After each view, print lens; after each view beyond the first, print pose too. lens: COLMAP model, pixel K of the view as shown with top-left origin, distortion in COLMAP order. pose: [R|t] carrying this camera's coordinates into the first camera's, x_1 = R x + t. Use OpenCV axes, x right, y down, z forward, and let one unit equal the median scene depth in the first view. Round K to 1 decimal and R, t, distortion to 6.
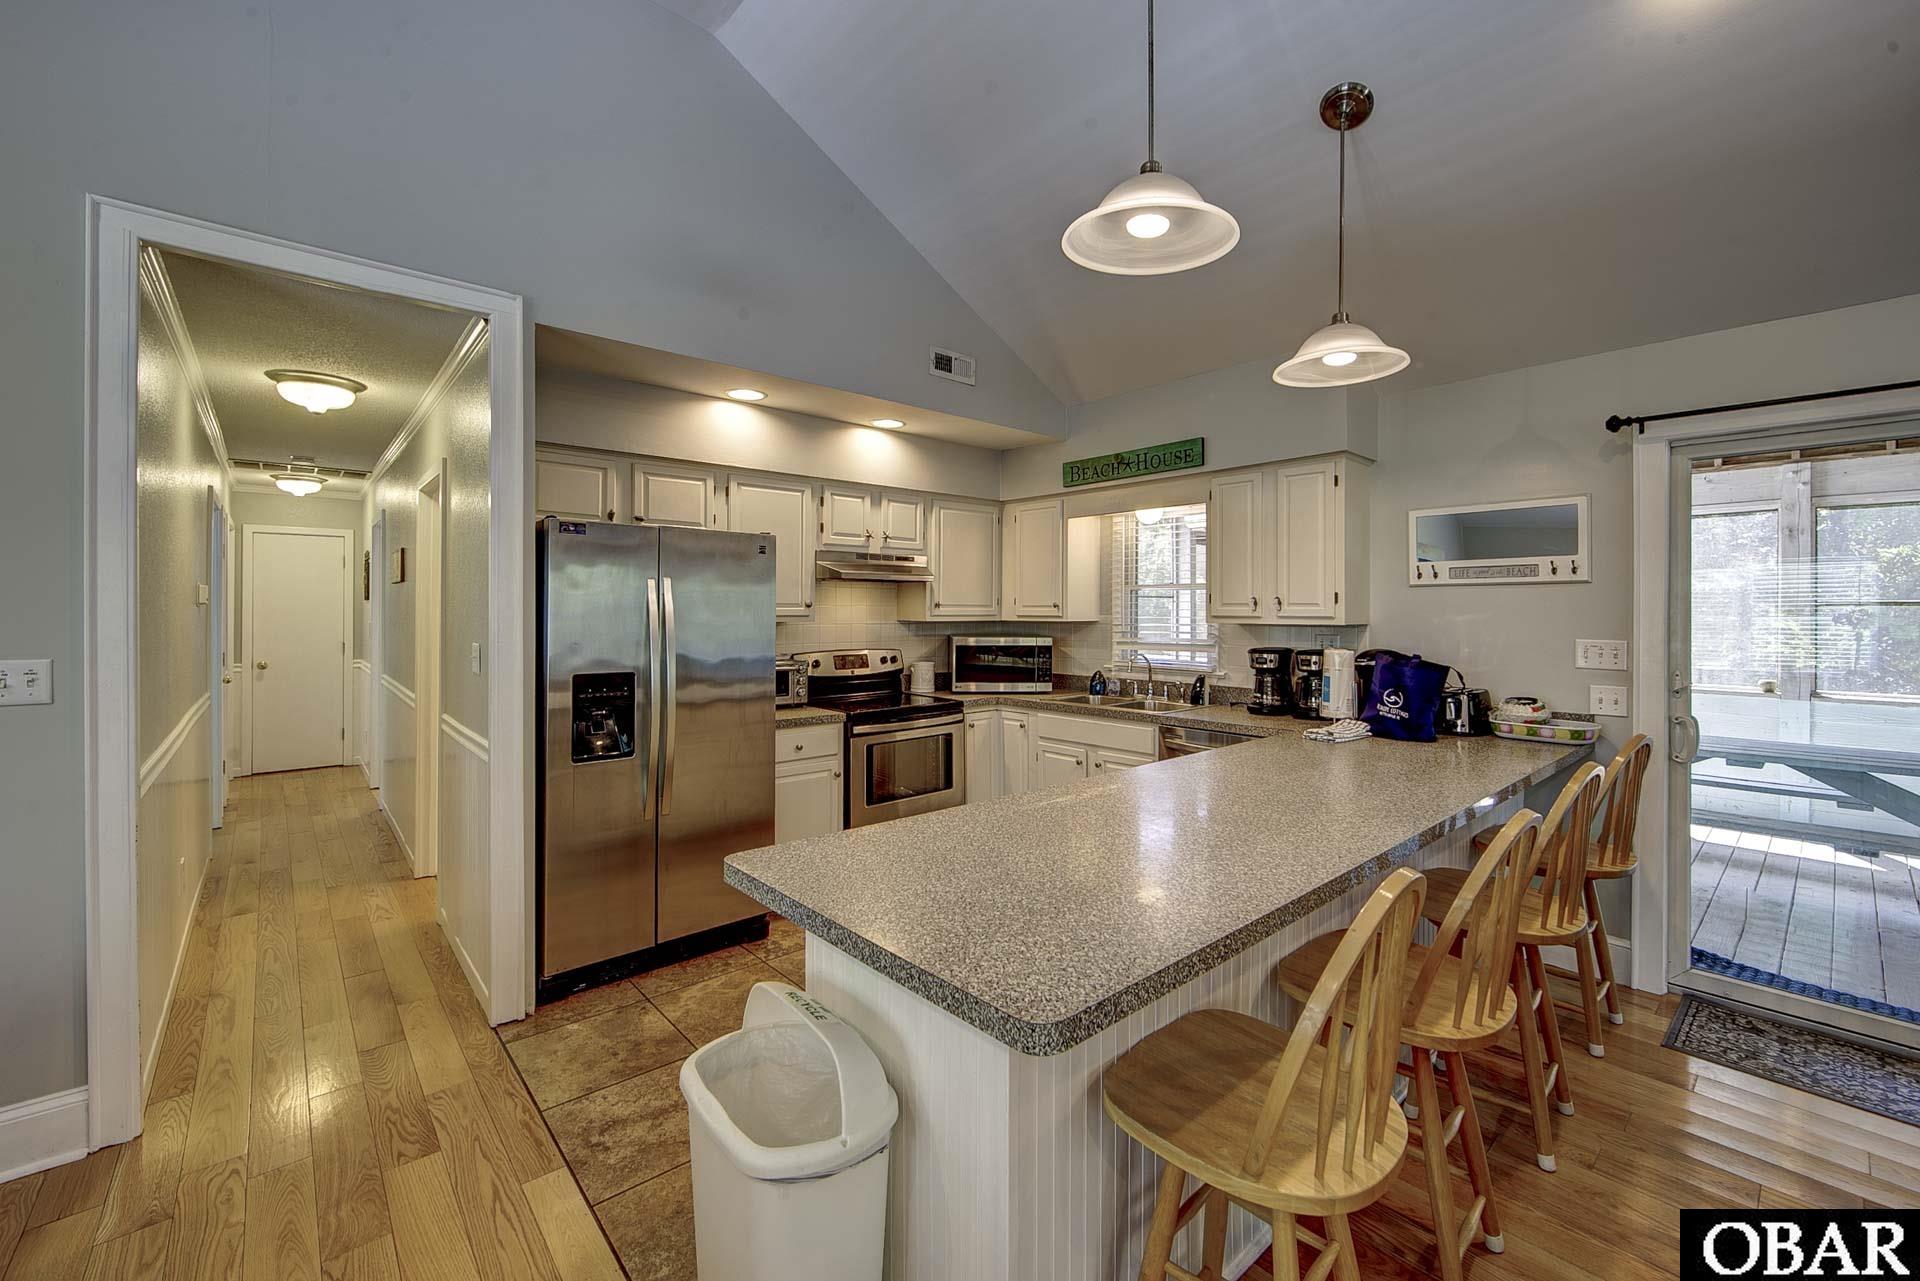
lens RADIAL K [[781.7, 0, 961.0], [0, 781.7, 605.6], [0, 0, 1]] dist [-0.005827, 0.000628]
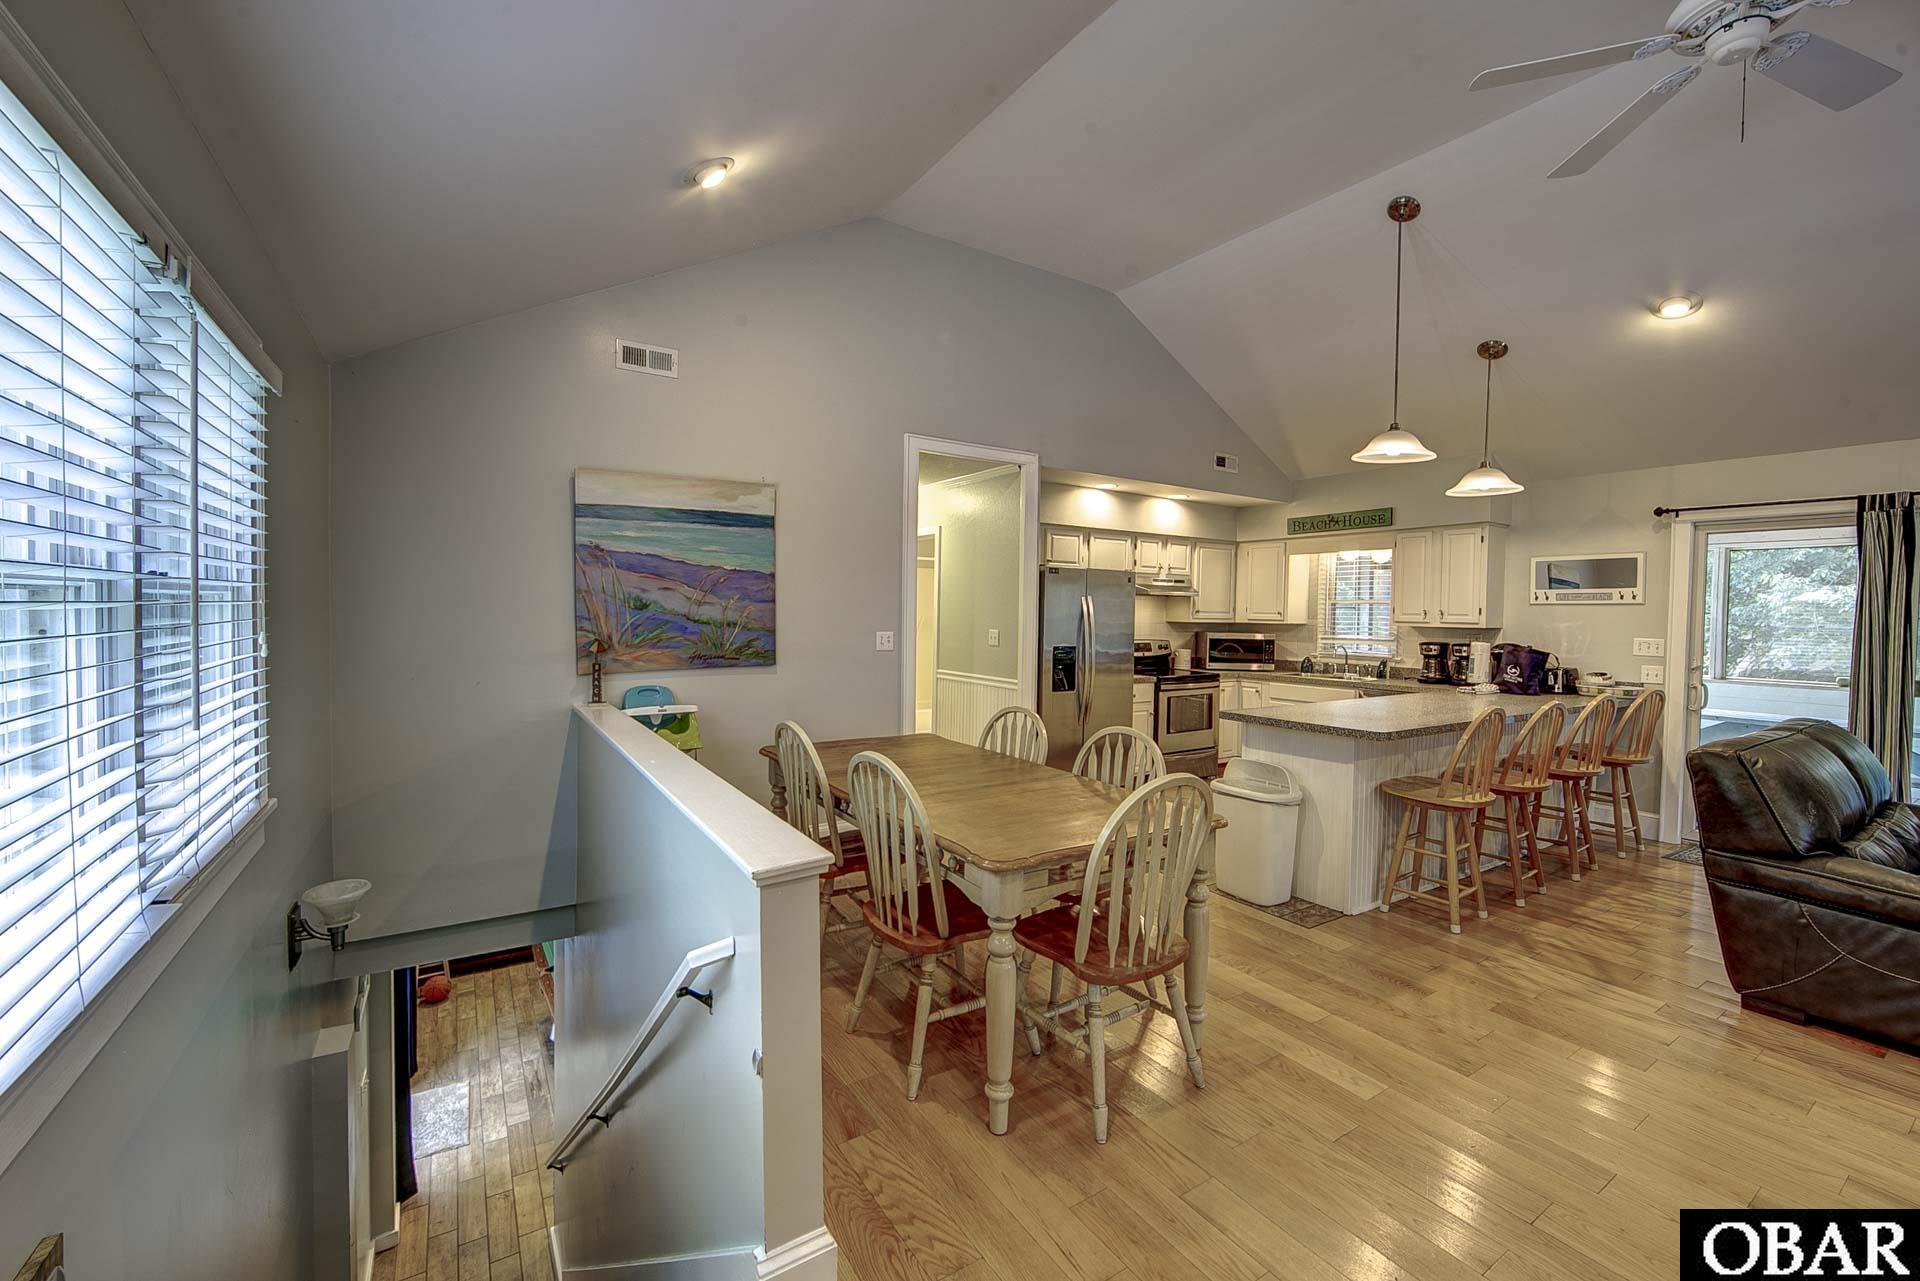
lens RADIAL K [[781.2, 0, 966.4], [0, 781.2, 629.3], [0, 0, 1]] dist [-0.002531, 0.000165]
pose [[0.989832, 0.016325, -0.141303, -0.305128], [-0.012434, 0.999520, 0.028372, -0.004633], [0.141698, -0.026326, 0.989560, -0.666771]]
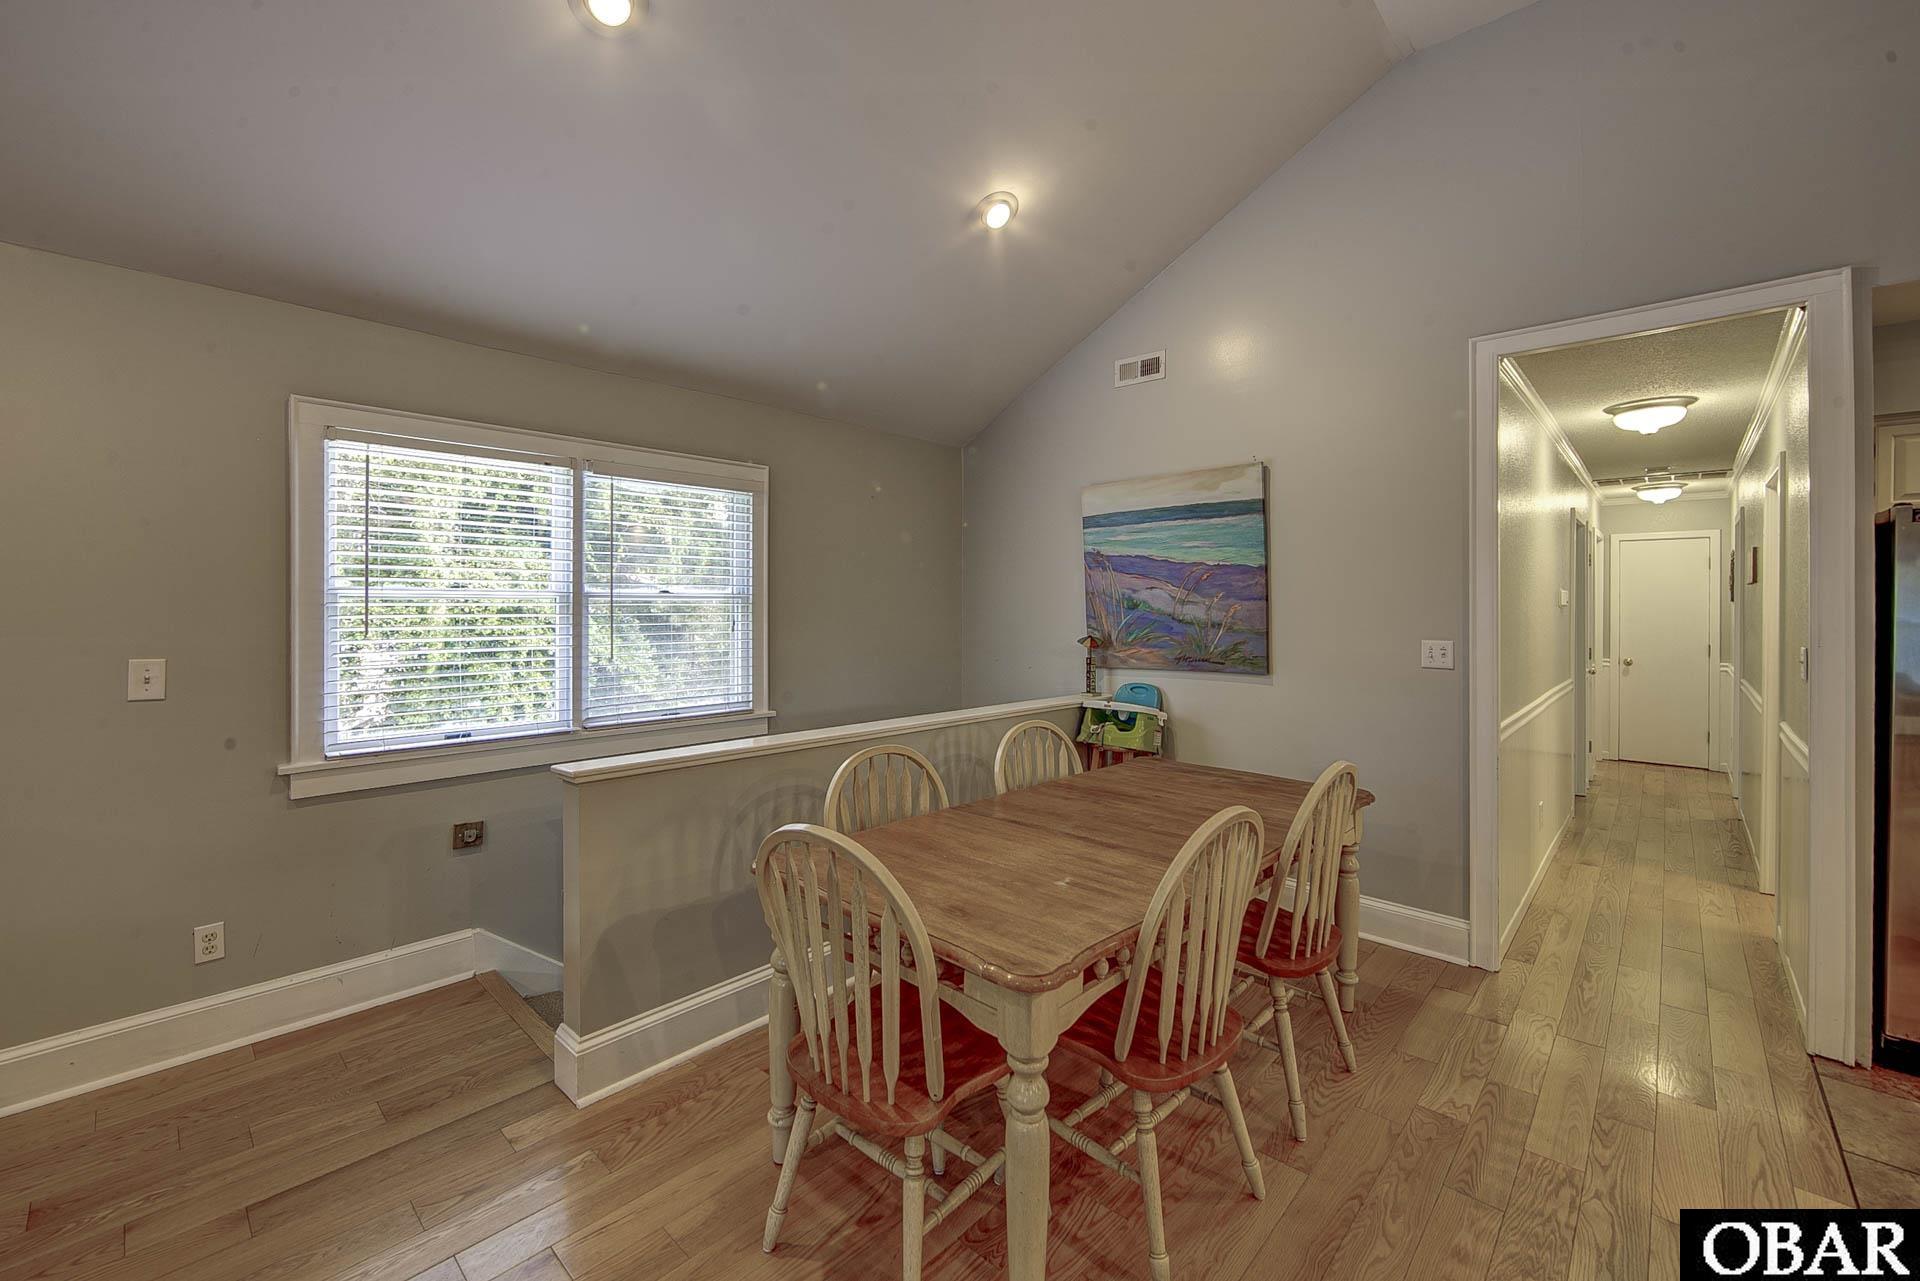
lens RADIAL K [[786.4, 0, 950.6], [0, 786.4, 605.2], [0, 0, 1]] dist [-0.002342, -0.000140]
pose [[0.100659, 0.000038, -0.994921, 0.158310], [-0.001550, 0.999999, -0.000118, -0.001232], [0.994920, 0.001554, 0.100659, -0.088250]]
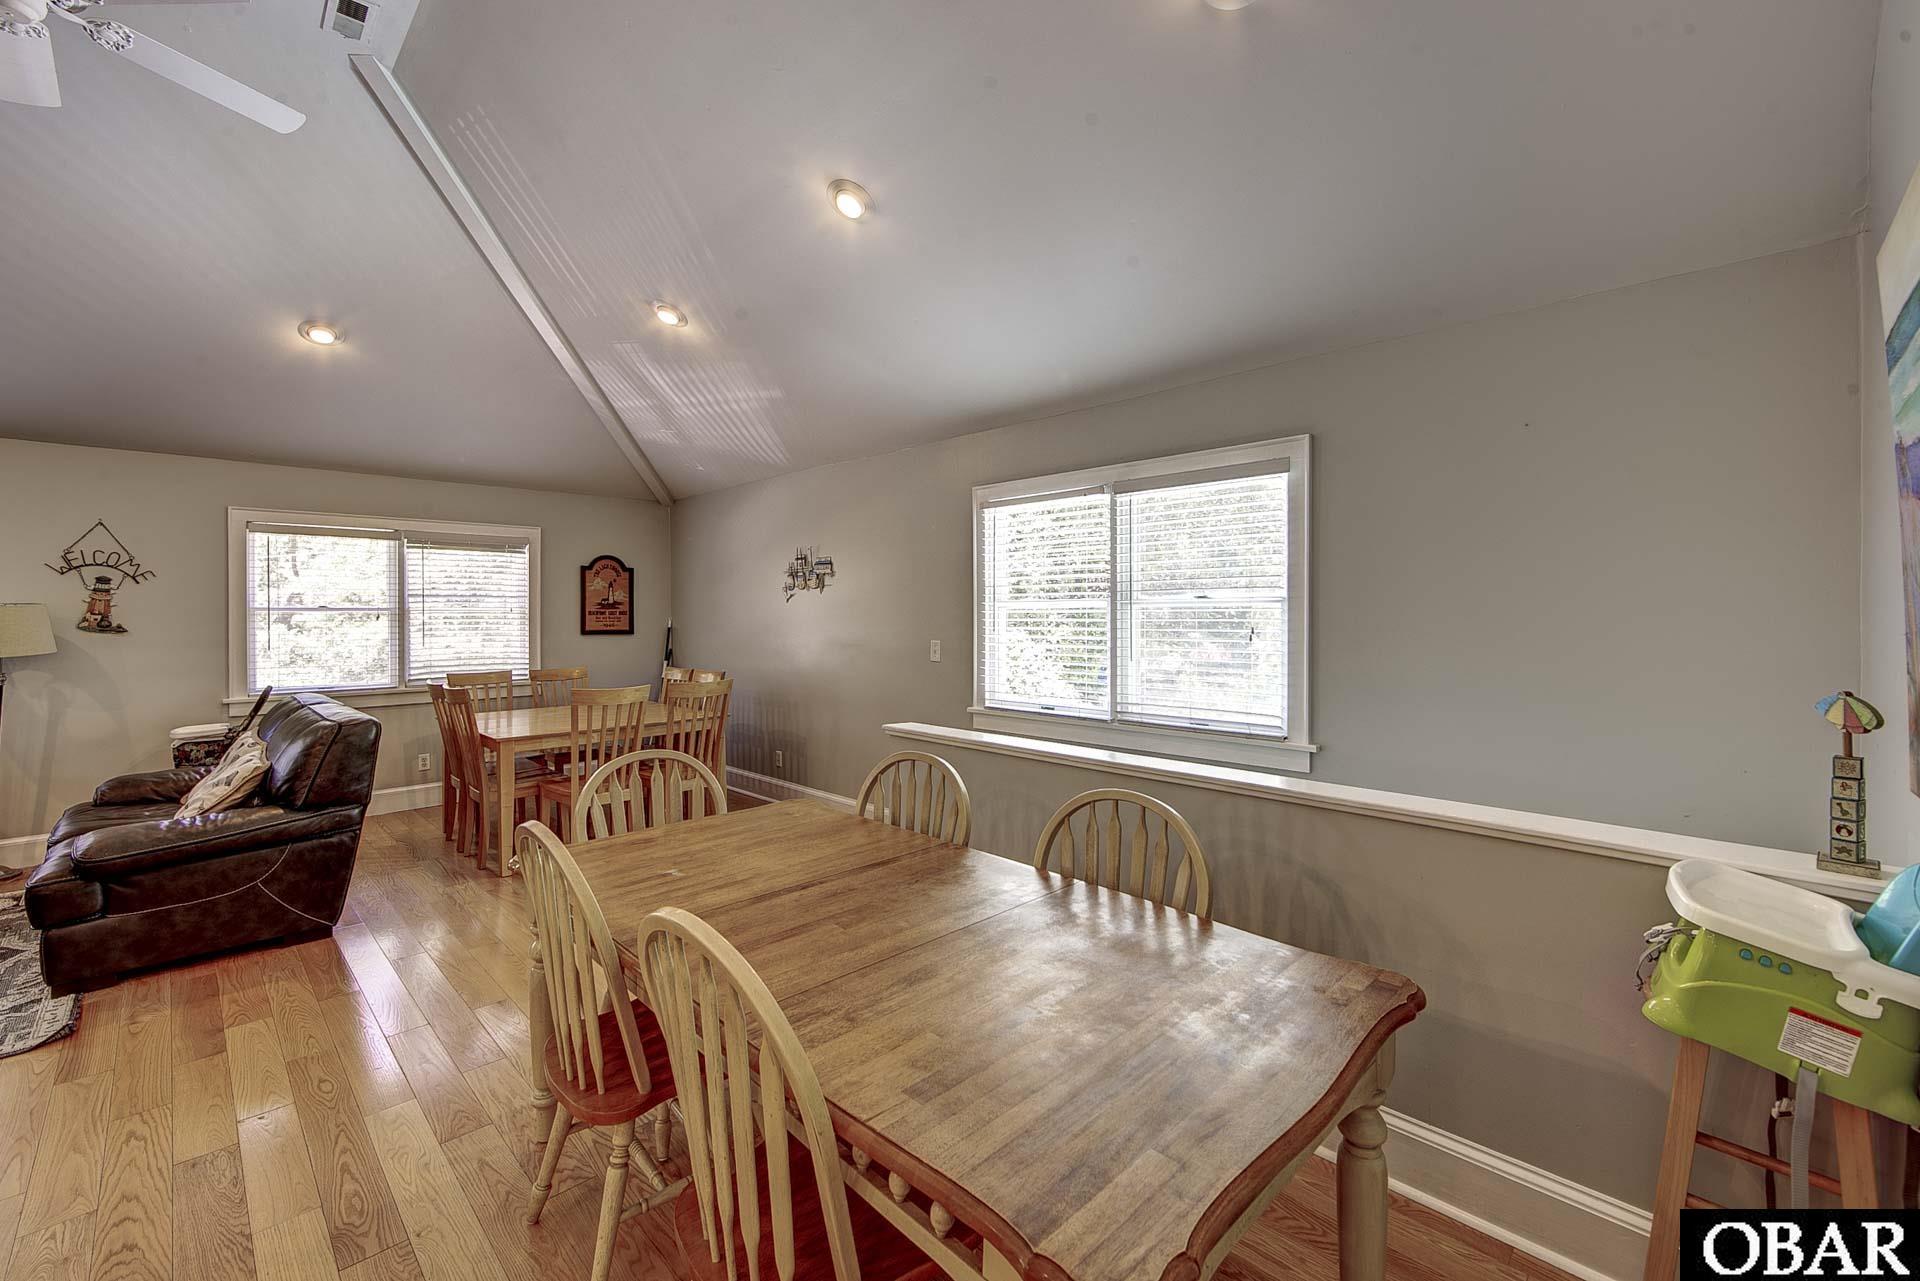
lens RADIAL K [[798.9, 0, 956.9], [0, 798.9, 609.0], [0, 0, 1]] dist [-0.001228, 0.000259]
pose [[-0.998415, 0.002633, -0.056218, -0.446883], [0.003022, 0.999972, -0.006836, 0.001881], [0.056198, -0.006995, -0.998395, 0.534533]]
